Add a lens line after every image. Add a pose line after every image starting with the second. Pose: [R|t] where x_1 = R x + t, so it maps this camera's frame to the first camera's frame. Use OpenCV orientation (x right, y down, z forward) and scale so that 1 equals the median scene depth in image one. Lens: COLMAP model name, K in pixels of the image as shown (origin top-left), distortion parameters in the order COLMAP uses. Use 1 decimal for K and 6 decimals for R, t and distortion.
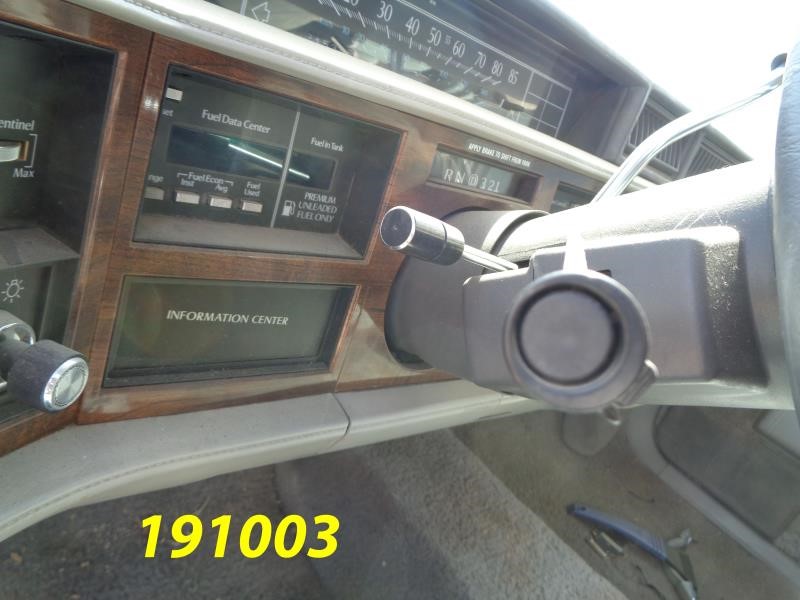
lens RADIAL K [[604.2, 0, 400.0], [0, 604.2, 300.0], [0, 0, 1]] dist [-0.007486, 0.006989]
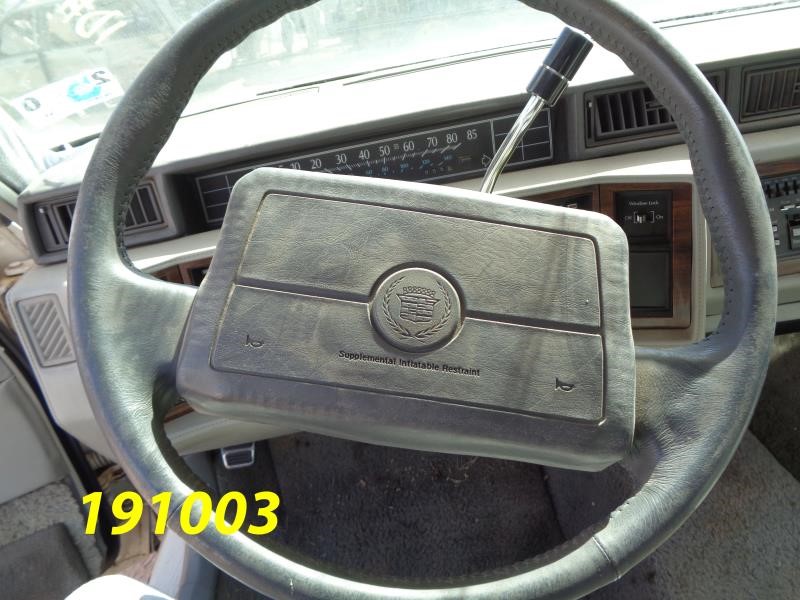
lens RADIAL K [[604.2, 0, 400.0], [0, 604.2, 300.0], [0, 0, 1]] dist [-0.007486, 0.006989]
pose [[0.688934, -0.179084, -0.702352, 1.498472], [0.201010, 0.978195, -0.052247, 0.056410], [0.696394, -0.105185, 0.709909, -0.196865]]
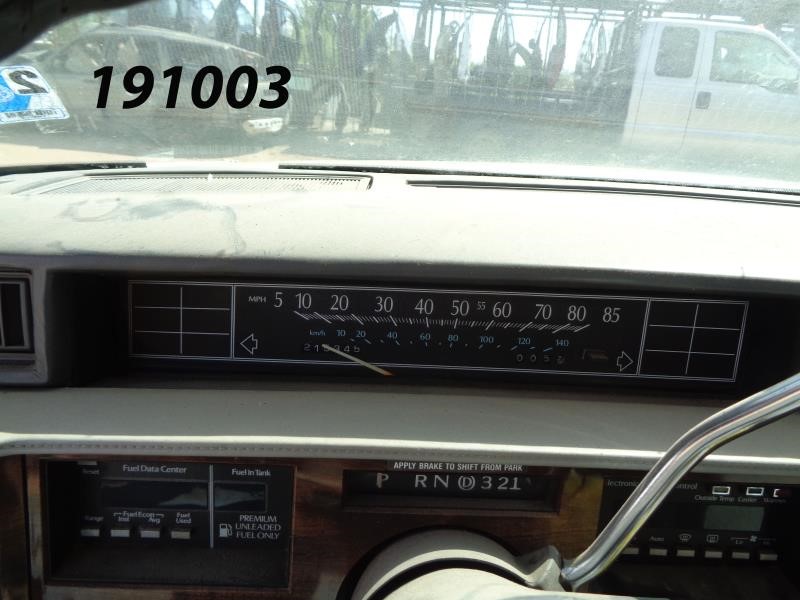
lens RADIAL K [[604.2, 0, 400.0], [0, 604.2, 300.0], [0, 0, 1]] dist [-0.007486, 0.006989]
pose [[0.726533, -0.116205, -0.677234, 0.815067], [-0.027574, 0.979871, -0.197716, -0.344702], [0.686578, 0.162321, 0.708705, 0.365140]]
